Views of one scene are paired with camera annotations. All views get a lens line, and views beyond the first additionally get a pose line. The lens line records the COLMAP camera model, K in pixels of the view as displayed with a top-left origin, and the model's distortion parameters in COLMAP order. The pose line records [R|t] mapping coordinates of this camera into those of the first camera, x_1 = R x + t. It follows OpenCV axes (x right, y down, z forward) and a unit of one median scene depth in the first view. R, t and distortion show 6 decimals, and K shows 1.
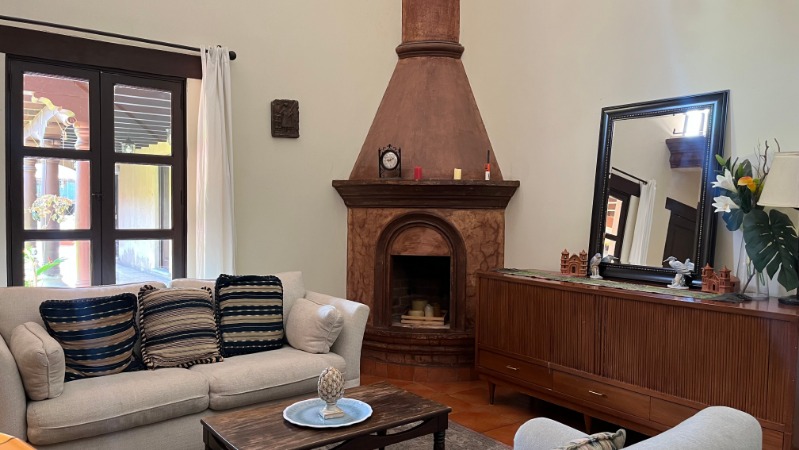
lens RADIAL K [[605.8, 0, 402.8], [0, 605.8, 231.9], [0, 0, 1]] dist [0.045064, -0.037222]
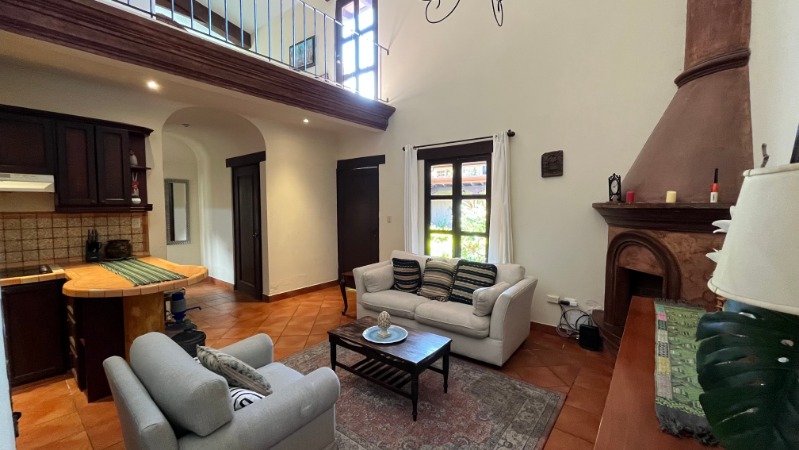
lens RADIAL K [[321.5, 0, 397.2], [0, 321.5, 224.2], [0, 0, 1]] dist [-0.005106, -0.000099]
pose [[0.247073, 0.045905, -0.967909, 0.486362], [-0.033828, 0.998677, 0.038730, -0.054880], [0.968406, 0.023173, 0.248299, 0.429526]]
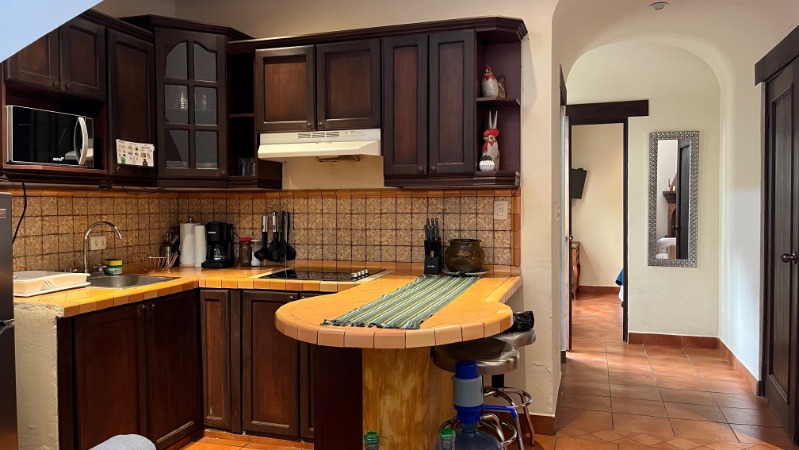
lens RADIAL K [[605.8, 0, 395.4], [0, 605.8, 224.1], [0, 0, 1]] dist [0.045064, -0.037222]
pose [[-0.817111, 0.011241, -0.576370, 0.121078], [-0.026852, 0.997982, 0.057532, -0.028572], [0.575854, 0.062487, -0.815161, 0.561967]]
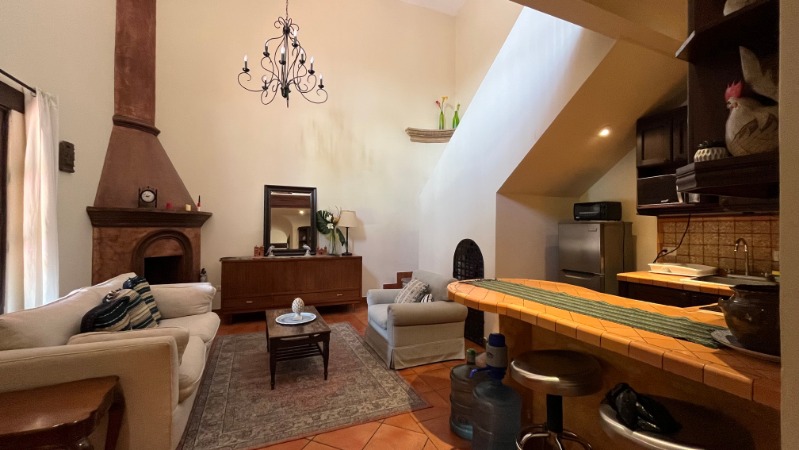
lens RADIAL K [[321.5, 0, 398.0], [0, 321.5, 224.3], [0, 0, 1]] dist [-0.005106, -0.000099]
pose [[0.234172, -0.000478, 0.972195, -0.669067], [0.034430, 0.999377, -0.007802, -0.018235], [-0.971585, 0.035300, 0.234042, 0.186762]]
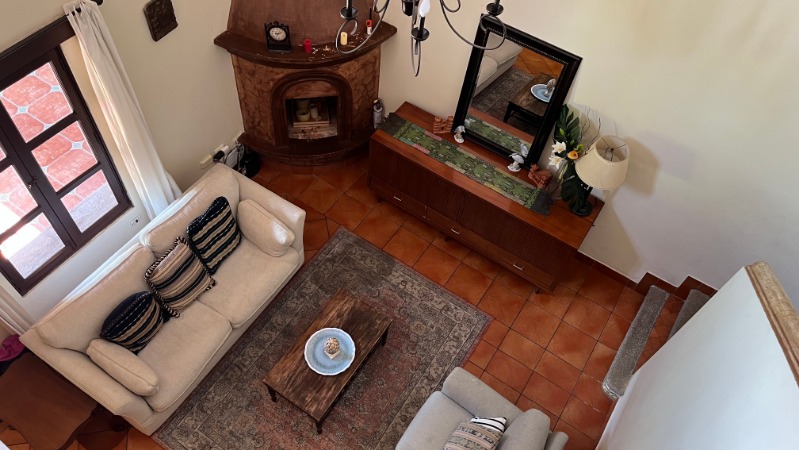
lens RADIAL K [[605.8, 0, 395.4], [0, 605.8, 218.9], [0, 0, 1]] dist [0.045064, -0.037222]
pose [[0.941232, -0.236581, 0.241064, -0.153725], [-0.045921, 0.617450, 0.785268, -0.730730], [-0.334625, -0.750190, 0.570300, 0.126898]]
